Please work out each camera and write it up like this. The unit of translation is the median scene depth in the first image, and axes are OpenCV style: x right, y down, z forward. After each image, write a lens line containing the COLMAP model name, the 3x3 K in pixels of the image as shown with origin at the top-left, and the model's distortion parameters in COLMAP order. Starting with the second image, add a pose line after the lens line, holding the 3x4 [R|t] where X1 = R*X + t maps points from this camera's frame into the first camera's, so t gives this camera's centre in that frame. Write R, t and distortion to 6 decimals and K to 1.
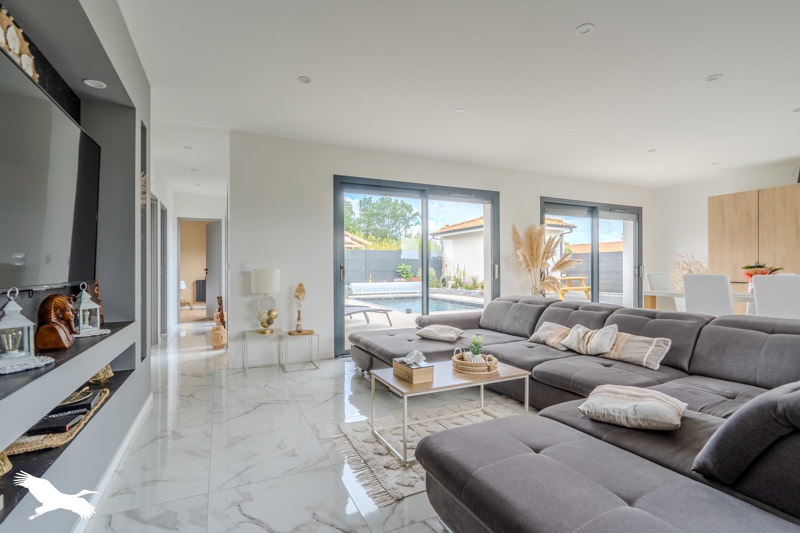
lens RADIAL K [[381.0, 0, 400.0], [0, 381.0, 266.5], [0, 0, 1]] dist [-0.001274, -0.000084]
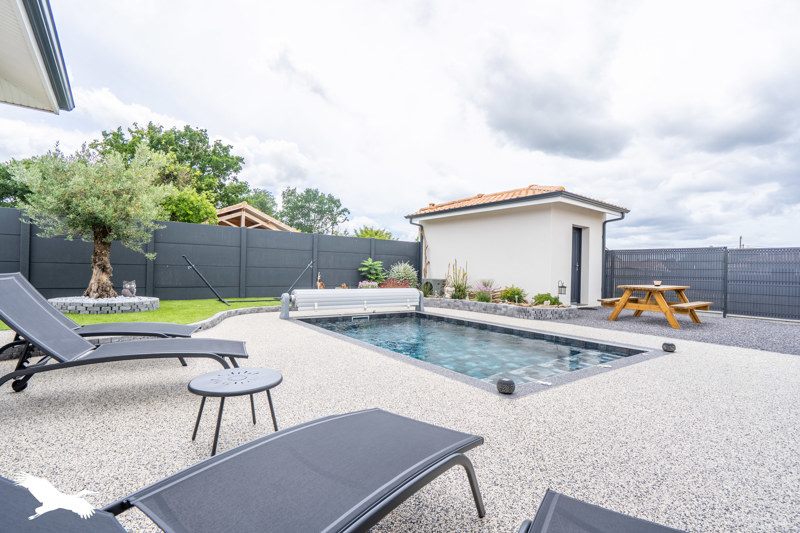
lens RADIAL K [[381.0, 0, 400.0], [0, 381.0, 266.5], [0, 0, 1]] dist [-0.001274, -0.000084]
pose [[0.978905, 0.022960, 0.203023, -0.079771], [-0.022819, 0.999735, -0.003037, 0.007499], [-0.203039, -0.001660, 0.979169, 0.396801]]
